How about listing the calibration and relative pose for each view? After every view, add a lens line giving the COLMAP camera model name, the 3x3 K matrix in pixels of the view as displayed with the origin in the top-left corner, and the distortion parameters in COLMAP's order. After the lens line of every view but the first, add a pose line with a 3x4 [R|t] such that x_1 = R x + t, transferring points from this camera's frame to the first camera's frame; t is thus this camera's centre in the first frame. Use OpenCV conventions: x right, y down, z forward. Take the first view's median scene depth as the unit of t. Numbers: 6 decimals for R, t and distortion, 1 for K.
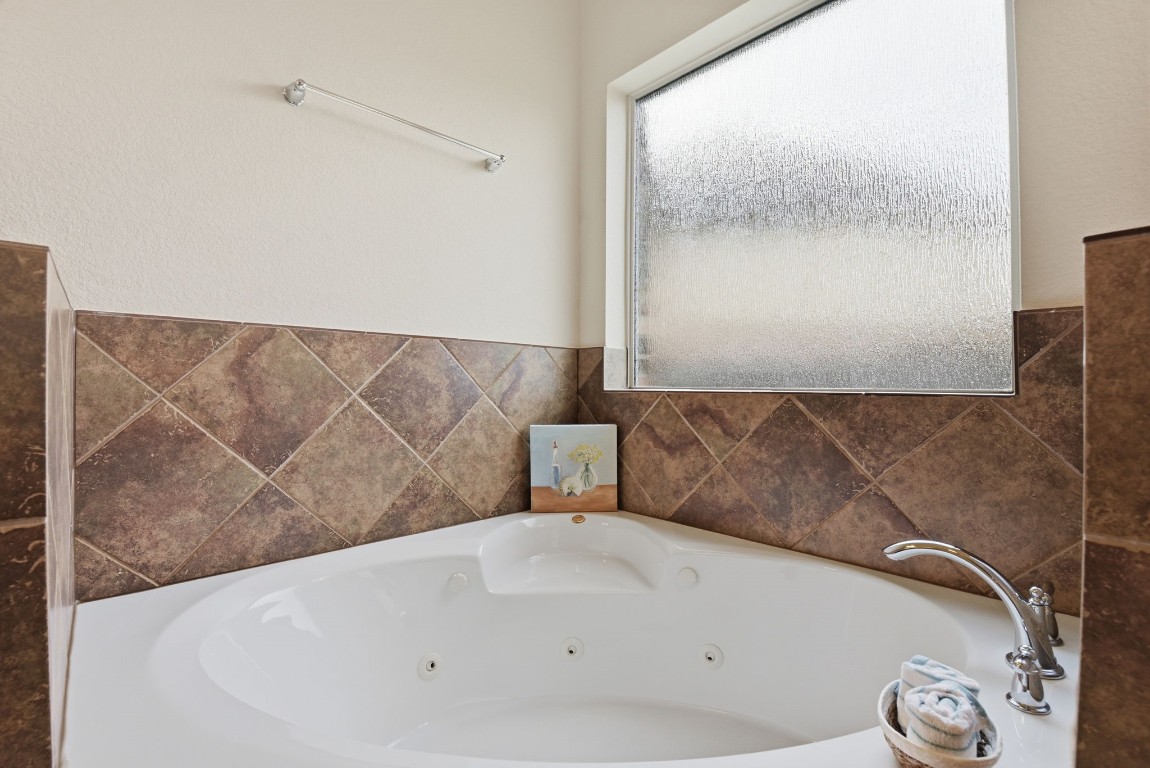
lens RADIAL K [[520.5, 0, 574.7], [0, 520.5, 386.2], [0, 0, 1]] dist [-0.000522, 0.000344]
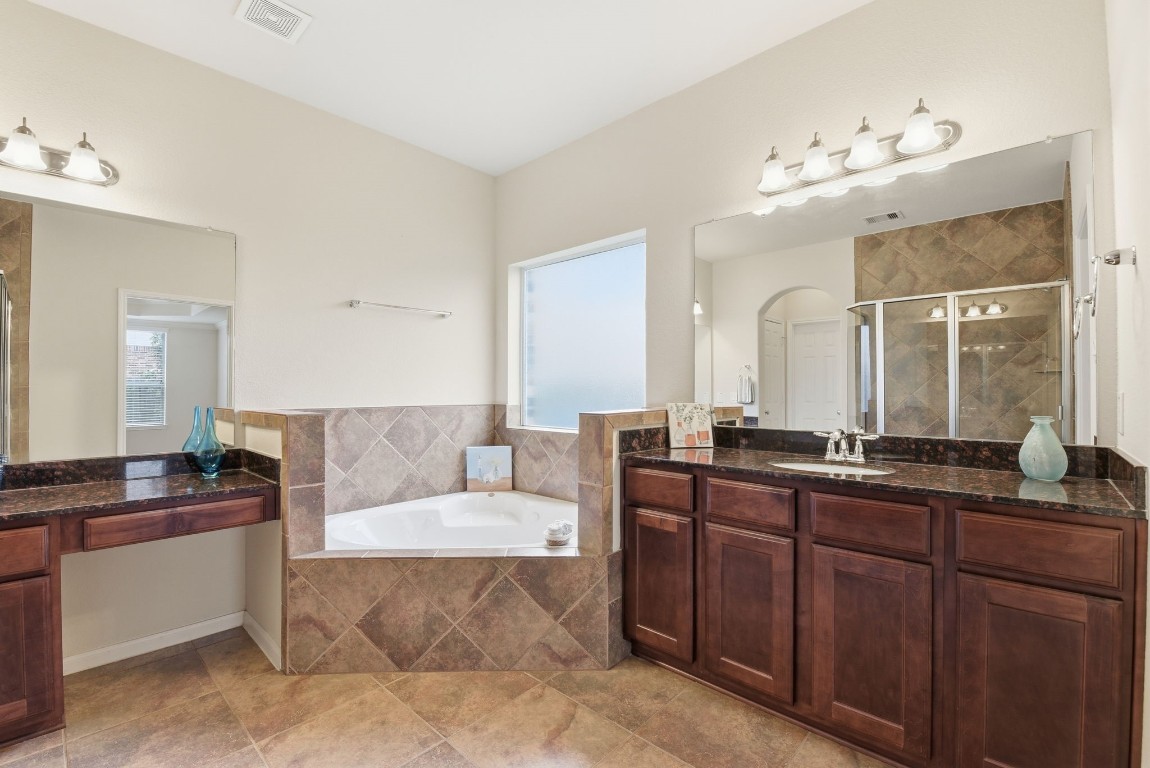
lens RADIAL K [[520.5, 0, 573.5], [0, 520.5, 388.6], [0, 0, 1]] dist [-0.000522, 0.000344]
pose [[0.998659, -0.004446, 0.051571, 0.221317], [0.004358, 0.999989, 0.001824, -0.150447], [-0.051578, -0.001596, 0.998668, -0.995955]]
